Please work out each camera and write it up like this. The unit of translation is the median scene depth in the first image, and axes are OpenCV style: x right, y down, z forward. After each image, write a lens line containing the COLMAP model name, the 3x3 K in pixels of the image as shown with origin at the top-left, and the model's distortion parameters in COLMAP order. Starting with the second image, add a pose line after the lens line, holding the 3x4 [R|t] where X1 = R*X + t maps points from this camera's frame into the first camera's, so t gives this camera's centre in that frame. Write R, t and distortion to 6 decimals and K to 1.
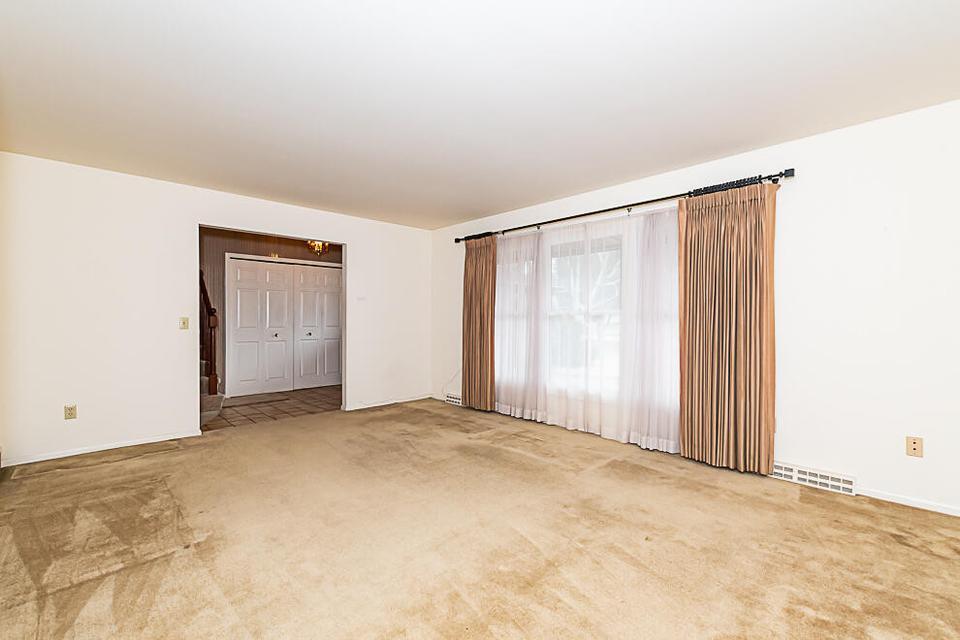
lens RADIAL K [[412.7, 0, 480.3], [0, 412.7, 317.3], [0, 0, 1]] dist [0.002296, -0.000768]
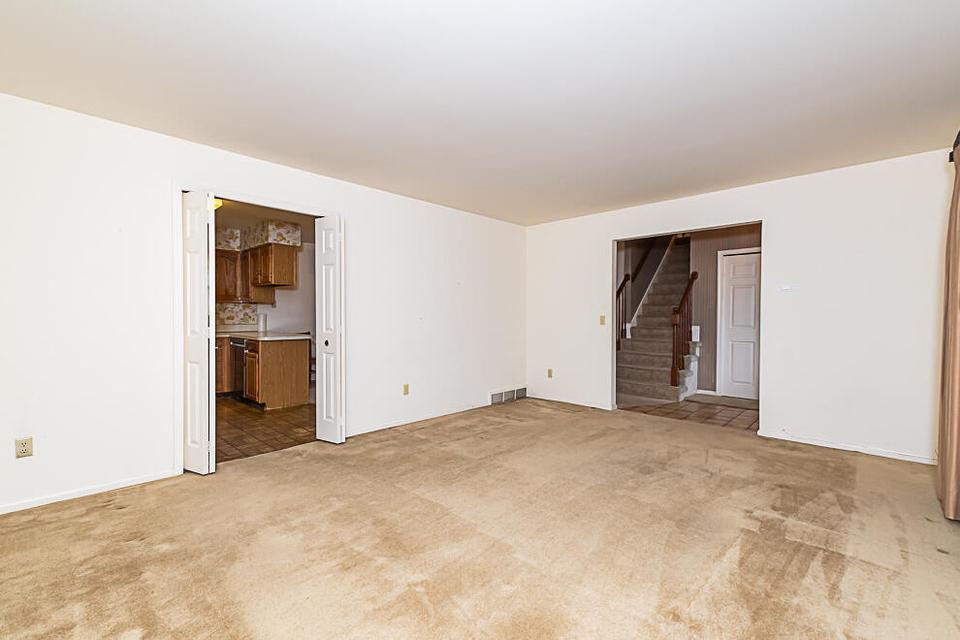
lens RADIAL K [[412.7, 0, 480.3], [0, 412.7, 317.3], [0, 0, 1]] dist [0.002296, -0.000768]
pose [[0.052310, 0.000731, -0.998631, 0.526328], [-0.003374, 0.999994, 0.000555, 0.005940], [0.998625, 0.003341, 0.052312, 0.533646]]
